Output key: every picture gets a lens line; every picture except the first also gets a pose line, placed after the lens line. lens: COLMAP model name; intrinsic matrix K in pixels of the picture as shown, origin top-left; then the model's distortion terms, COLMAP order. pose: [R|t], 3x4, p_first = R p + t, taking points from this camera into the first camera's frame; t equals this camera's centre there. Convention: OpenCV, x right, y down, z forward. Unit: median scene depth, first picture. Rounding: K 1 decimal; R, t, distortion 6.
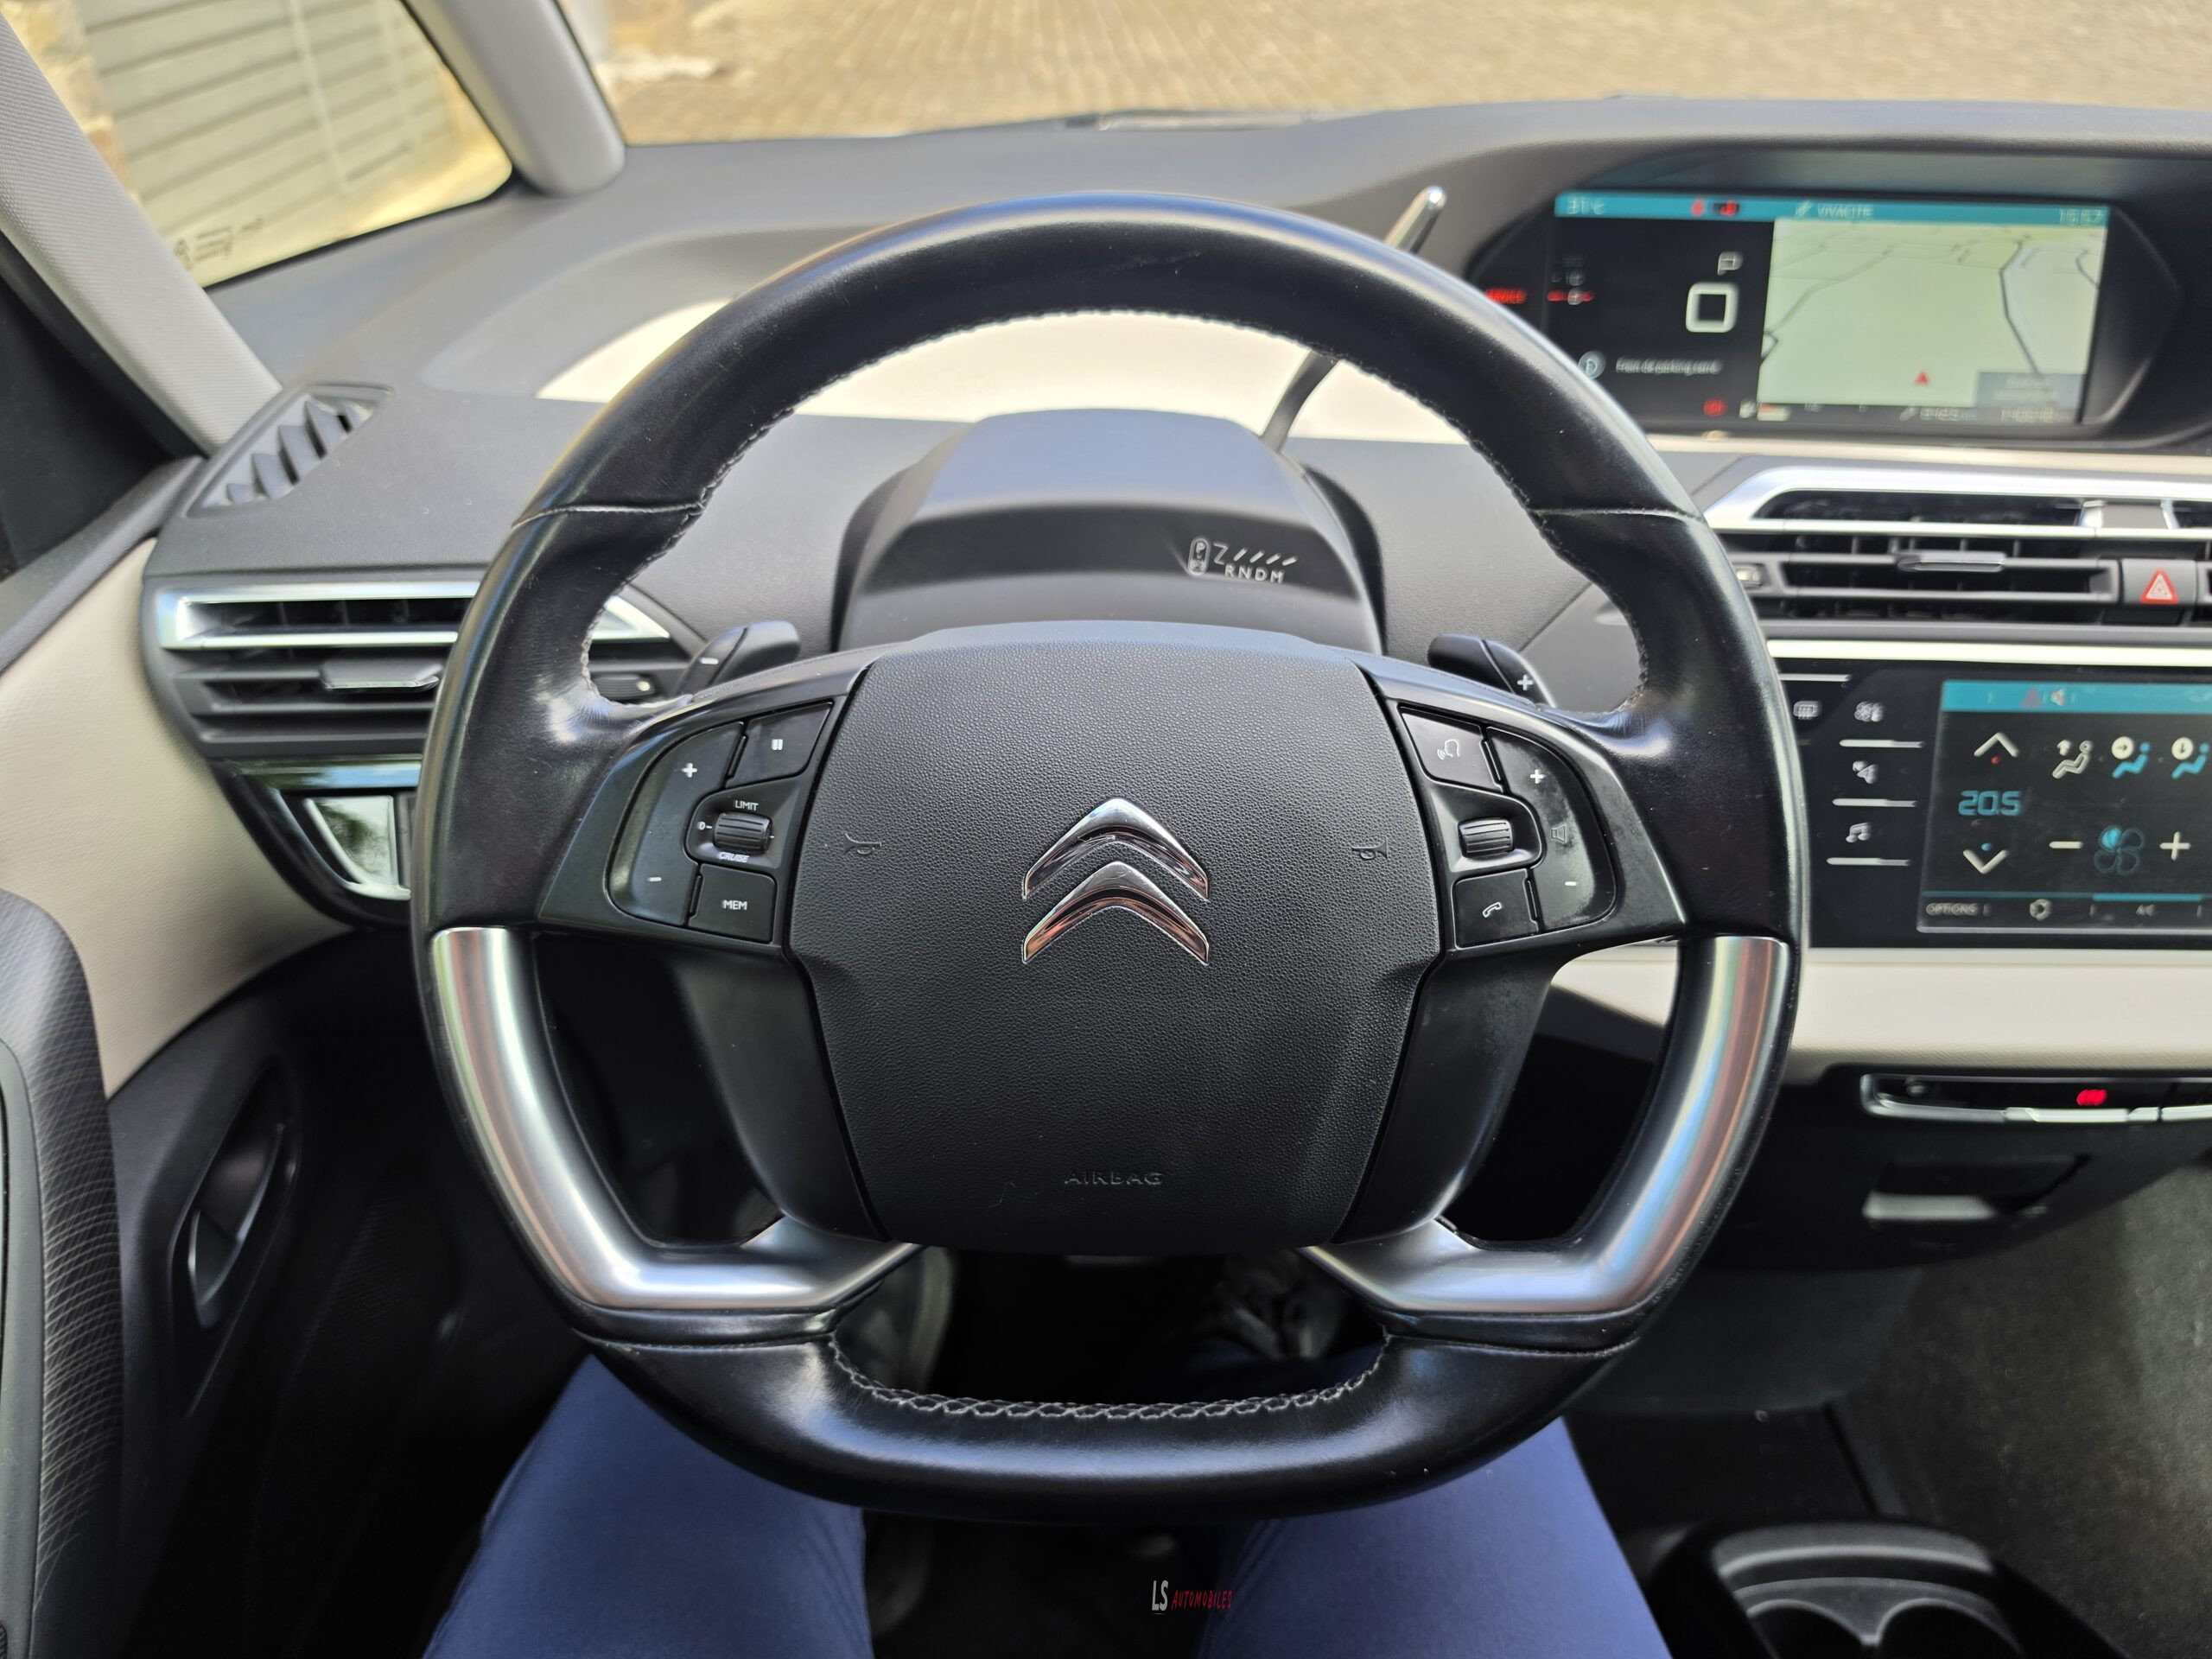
lens RADIAL K [[1554.3, 0, 1111.6], [0, 1554.3, 828.0], [0, 0, 1]] dist [0.023168, -0.012720]
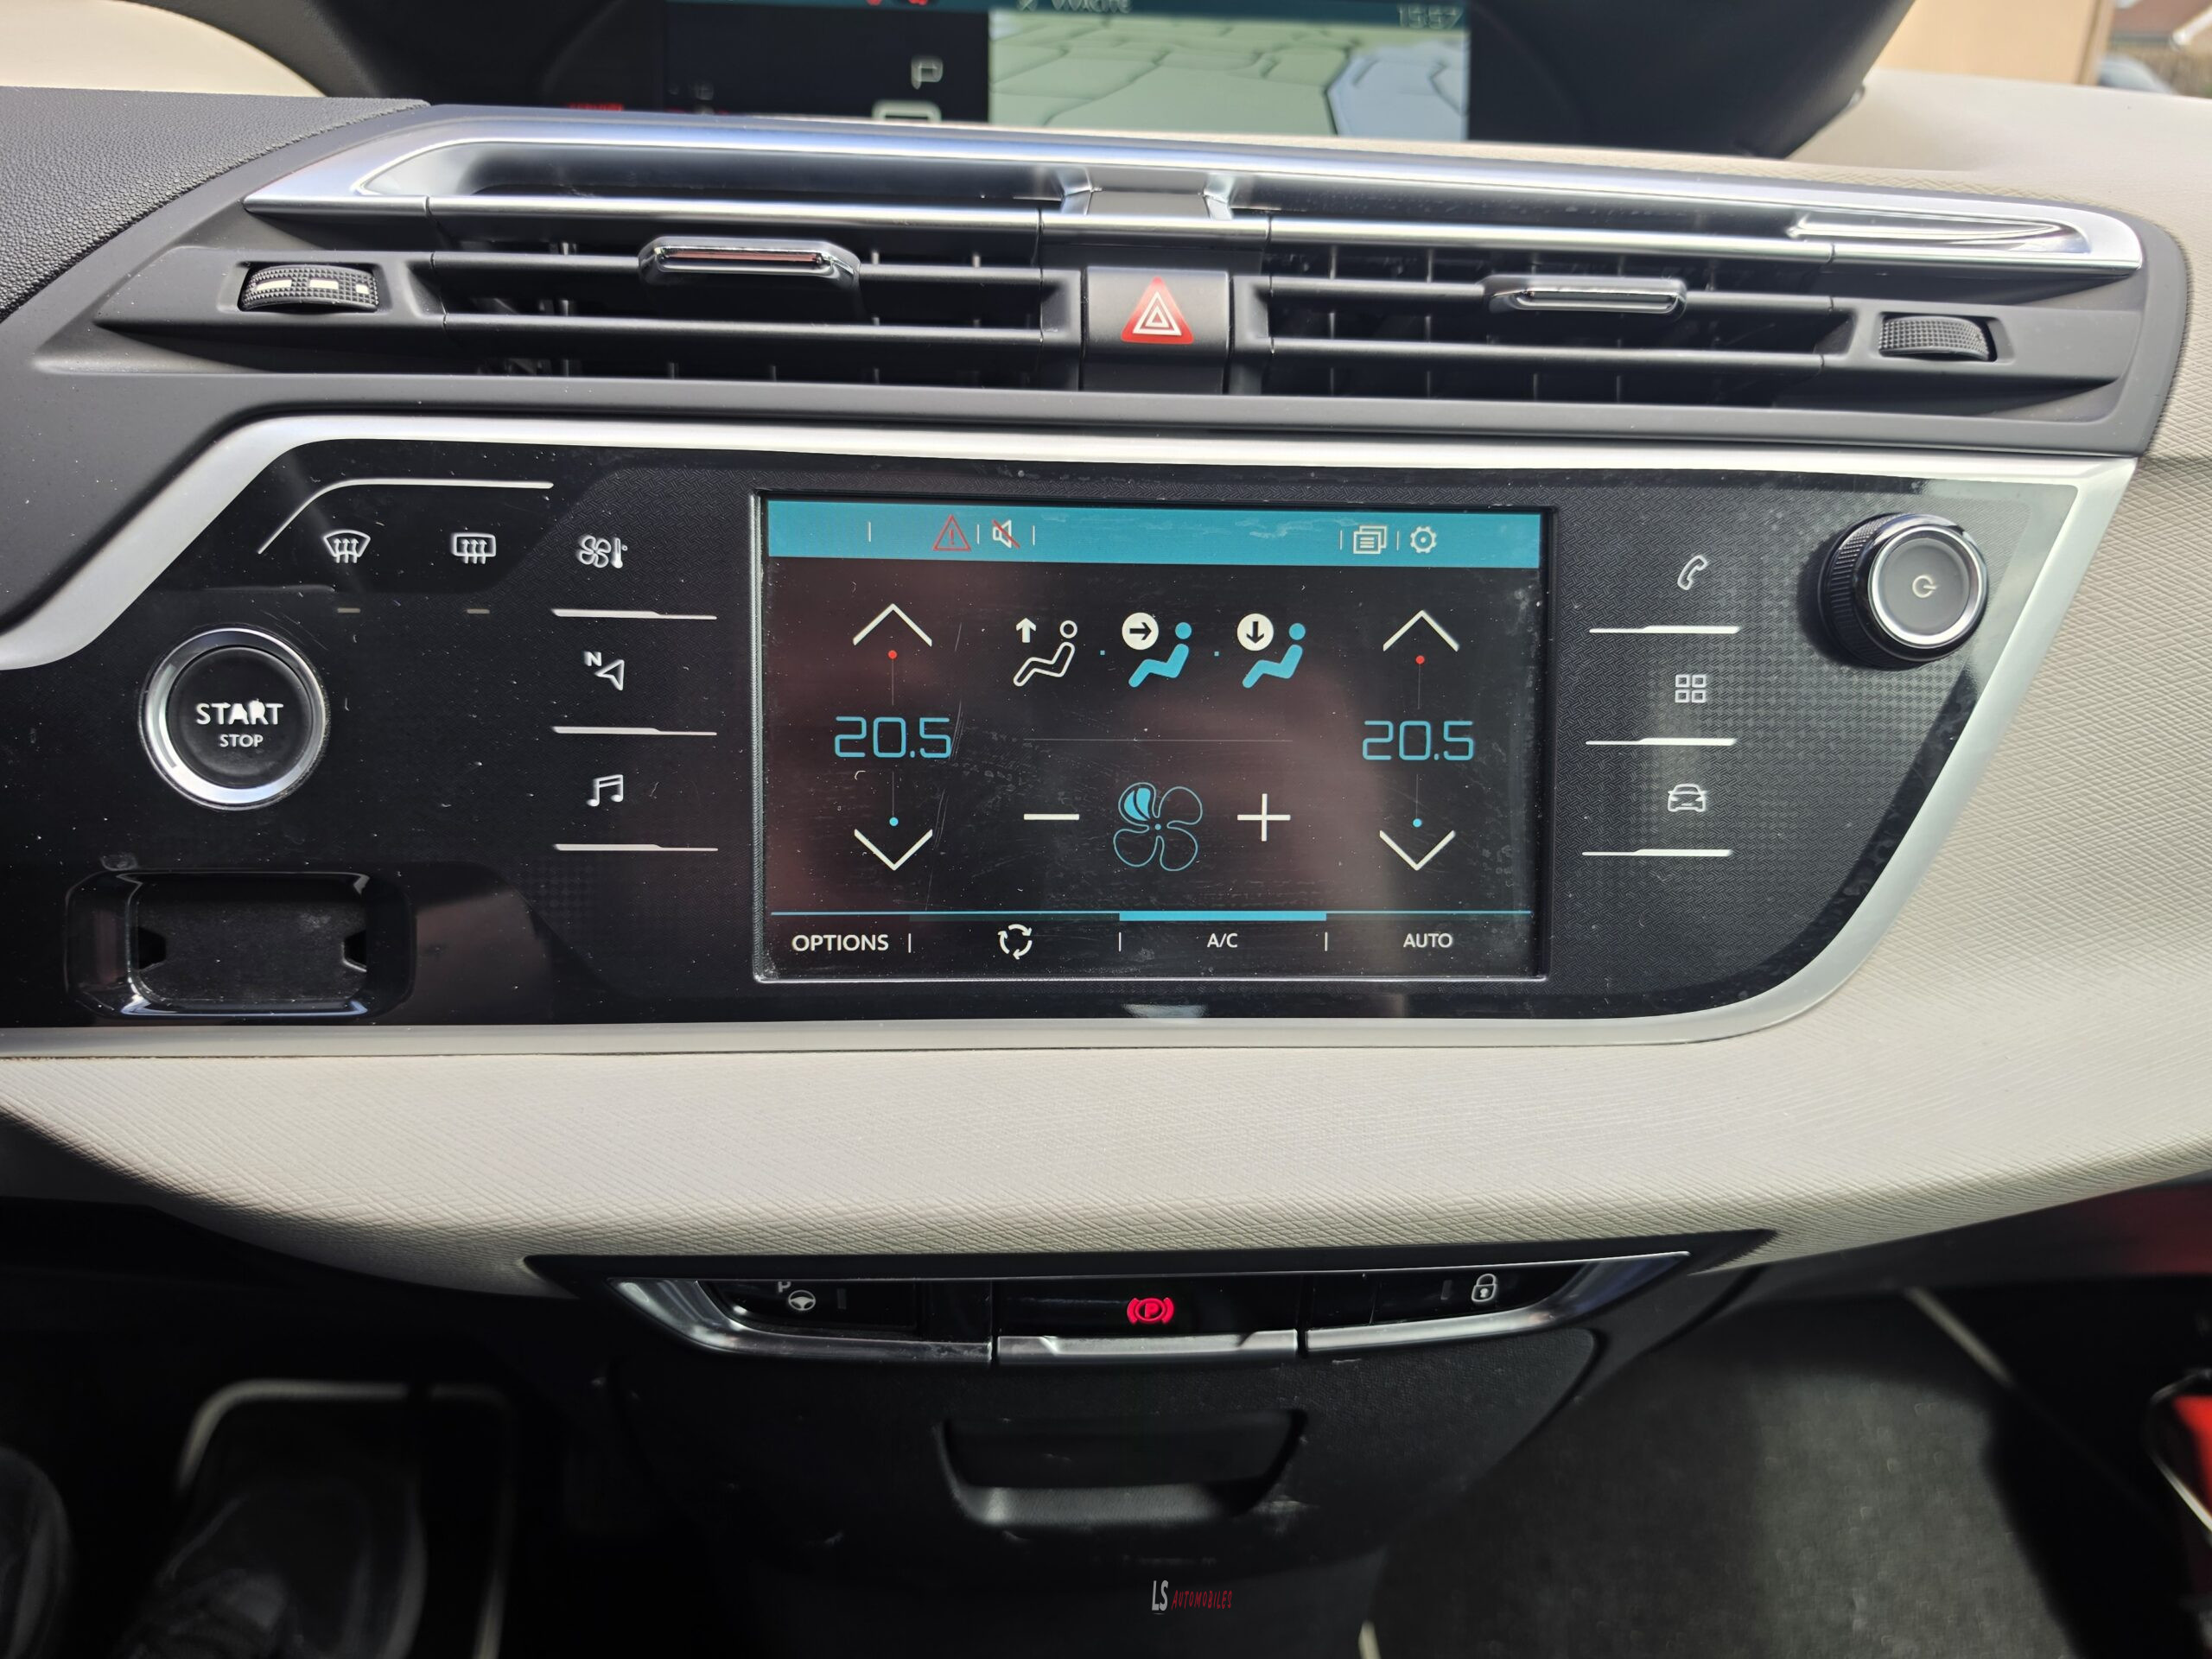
lens RADIAL K [[1554.3, 0, 1102.6], [0, 1554.3, 833.2], [0, 0, 1]] dist [0.023168, -0.012720]
pose [[0.998962, -0.014800, 0.043073, 0.602848], [0.019648, 0.993242, -0.114384, 0.075850], [-0.041089, 0.115111, 0.992502, 0.481964]]
